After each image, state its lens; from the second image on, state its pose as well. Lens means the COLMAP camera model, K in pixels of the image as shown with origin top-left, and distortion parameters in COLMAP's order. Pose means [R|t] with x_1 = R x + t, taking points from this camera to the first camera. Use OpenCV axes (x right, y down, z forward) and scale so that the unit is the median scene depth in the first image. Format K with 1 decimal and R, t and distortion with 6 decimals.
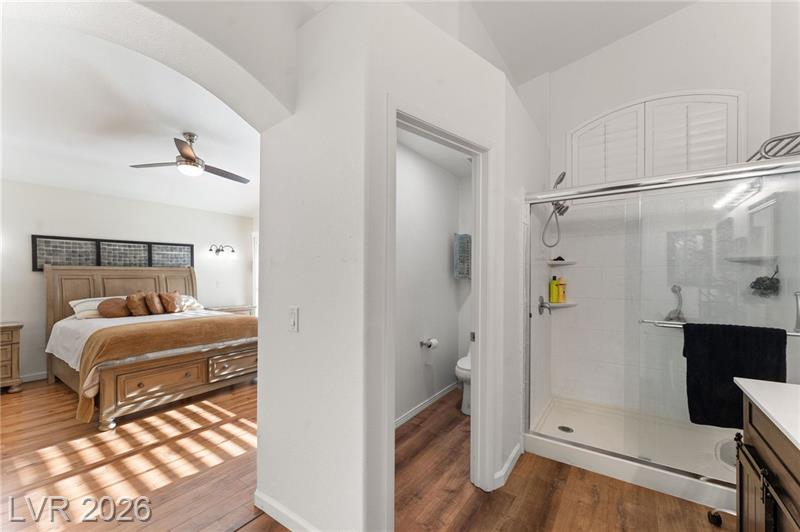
lens RADIAL K [[322.2, 0, 405.0], [0, 322.2, 276.7], [0, 0, 1]] dist [-0.002089, -0.000533]
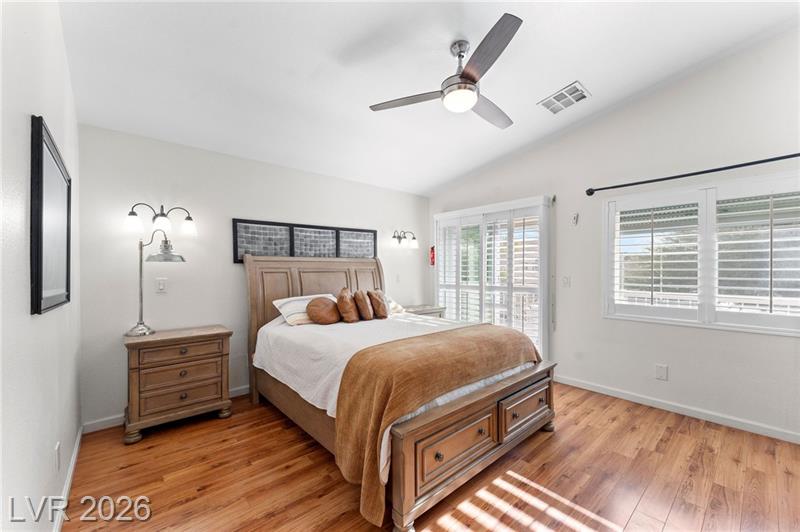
lens RADIAL K [[322.2, 0, 401.9], [0, 322.2, 271.8], [0, 0, 1]] dist [-0.002089, -0.000533]
pose [[0.970025, -0.000488, -0.243005, -0.506603], [0.001375, 0.999993, 0.003482, 0.002682], [0.243002, -0.003712, 0.970019, 0.287340]]
